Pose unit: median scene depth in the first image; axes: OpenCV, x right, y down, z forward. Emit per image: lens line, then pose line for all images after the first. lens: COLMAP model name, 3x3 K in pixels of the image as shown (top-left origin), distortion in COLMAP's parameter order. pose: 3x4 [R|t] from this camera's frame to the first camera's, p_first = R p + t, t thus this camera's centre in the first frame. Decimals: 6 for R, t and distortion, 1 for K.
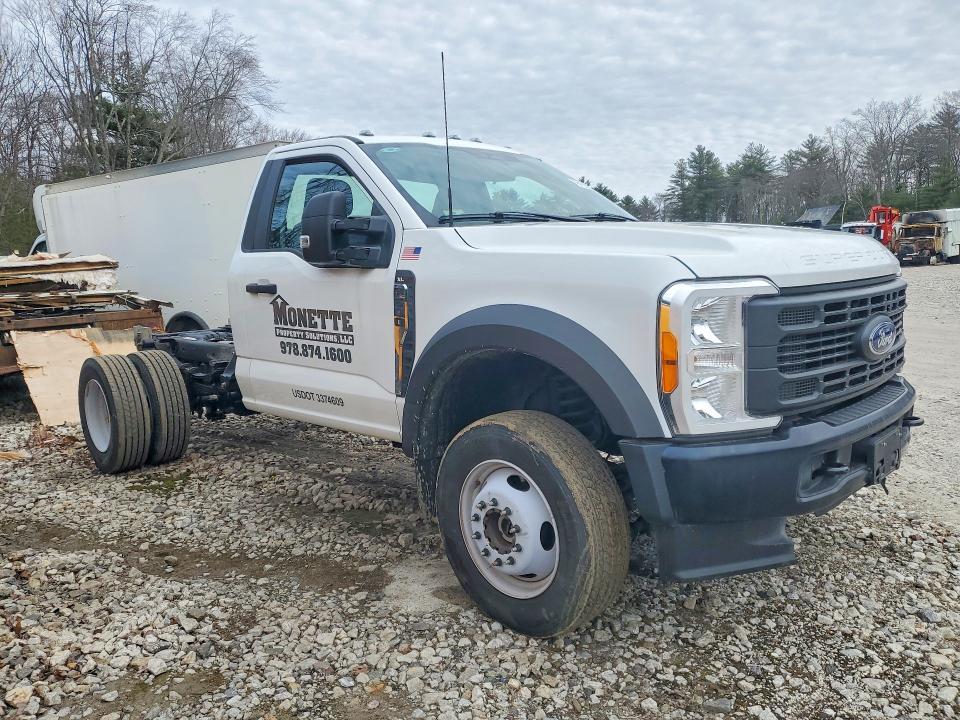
lens RADIAL K [[741.9, 0, 477.5], [0, 741.9, 381.6], [0, 0, 1]] dist [-0.000813, -0.000274]
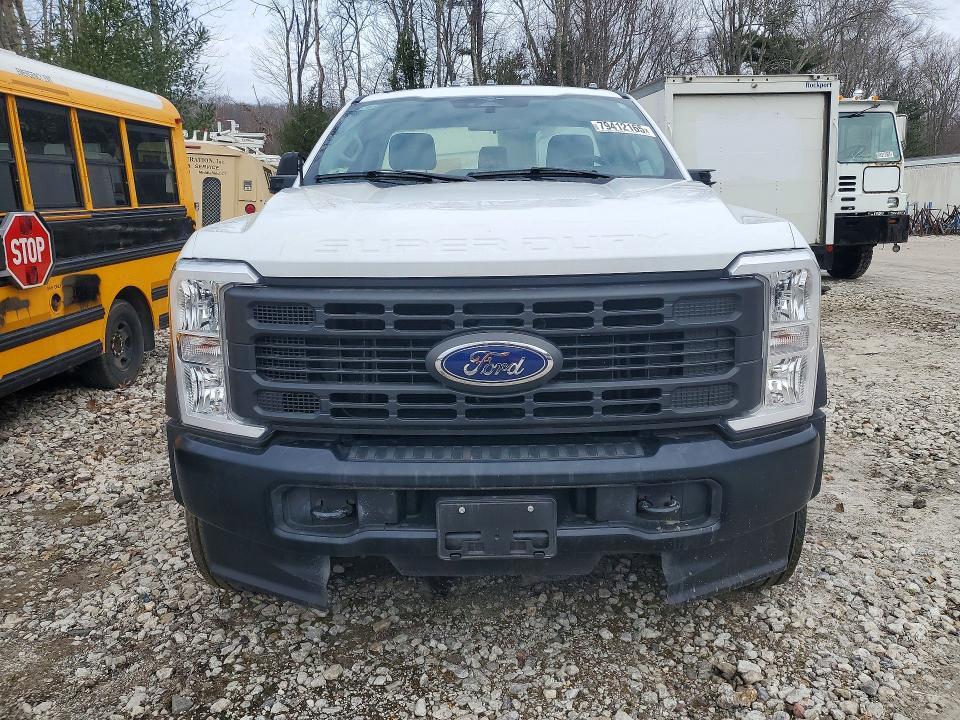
lens RADIAL K [[745.1, 0, 495.2], [0, 745.1, 358.9], [0, 0, 1]] dist [0.010892, -0.004713]
pose [[0.694872, 0.168920, -0.699012, 1.142609], [-0.125806, 0.985585, 0.113111, -0.156897], [0.708043, 0.009342, 0.706107, 0.566229]]
